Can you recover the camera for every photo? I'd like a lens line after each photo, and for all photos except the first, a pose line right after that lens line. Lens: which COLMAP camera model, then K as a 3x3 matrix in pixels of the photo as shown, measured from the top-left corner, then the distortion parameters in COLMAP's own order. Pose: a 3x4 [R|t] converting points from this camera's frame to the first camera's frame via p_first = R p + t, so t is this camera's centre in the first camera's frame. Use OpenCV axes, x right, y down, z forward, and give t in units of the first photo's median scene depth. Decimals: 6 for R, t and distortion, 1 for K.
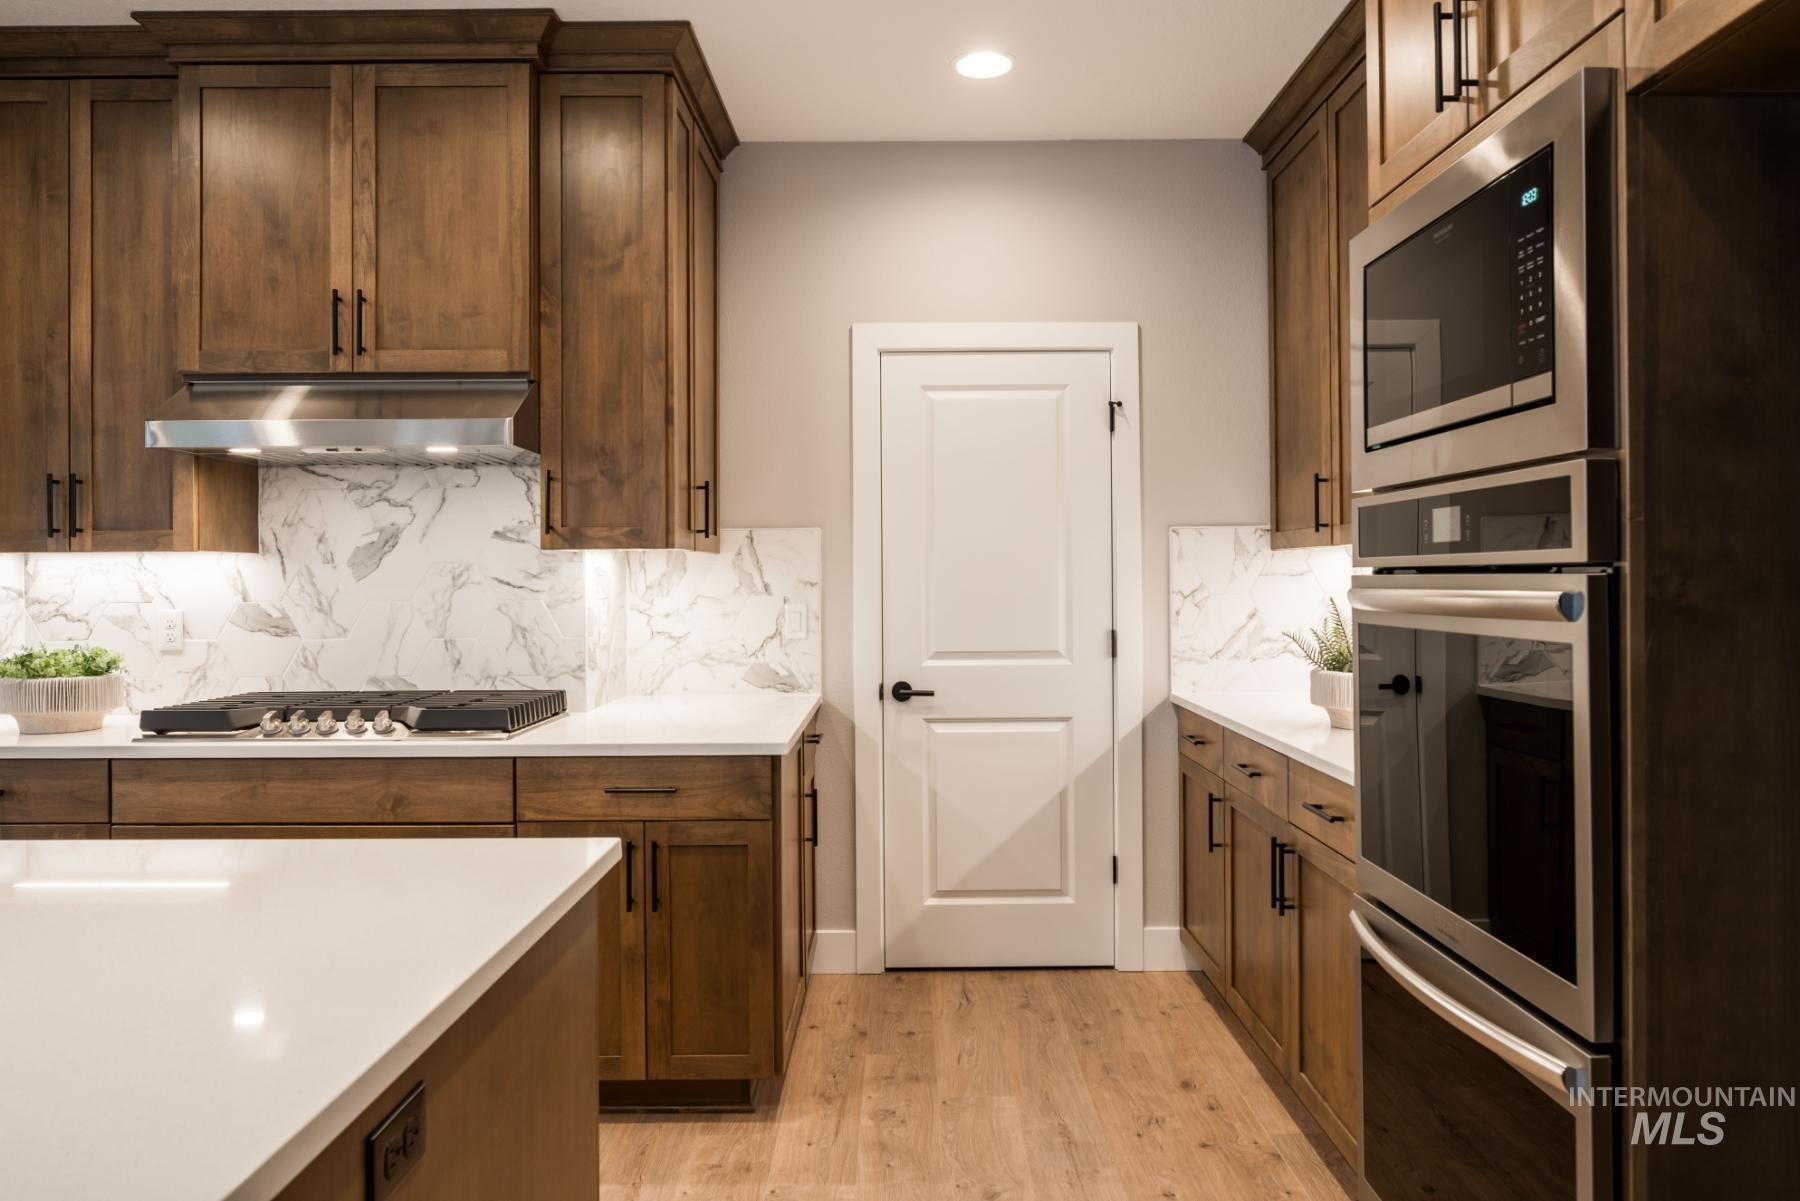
lens RADIAL K [[1209.4, 0, 910.3], [0, 1209.4, 575.8], [0, 0, 1]] dist [-0.010622, 0.002764]
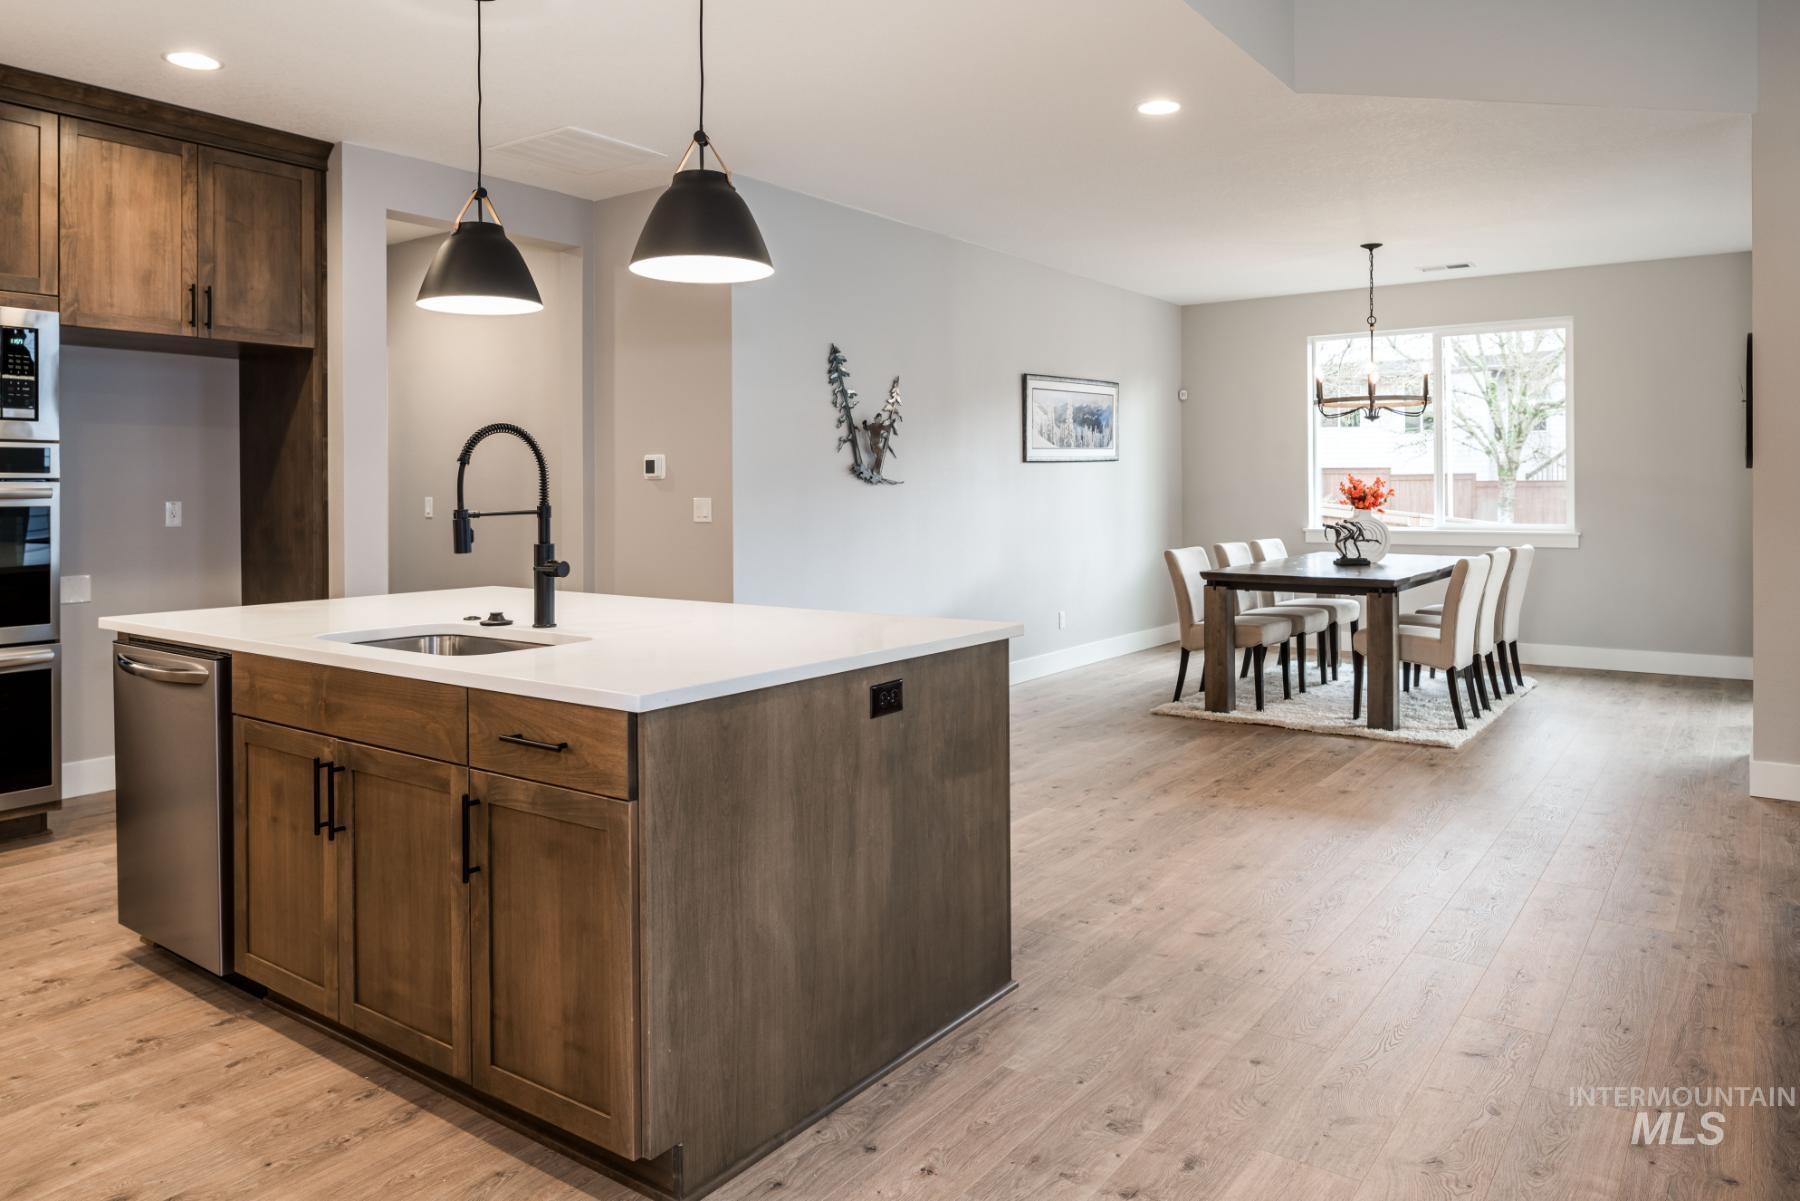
lens RADIAL K [[1209.4, 0, 884.4], [0, 1209.4, 490.7], [0, 0, 1]] dist [-0.010622, 0.002764]
pose [[-0.804789, 0.008452, 0.593501, -1.298919], [0.008737, 0.999959, -0.002394, 0.020530], [-0.593497, 0.003259, -0.804830, 0.994568]]
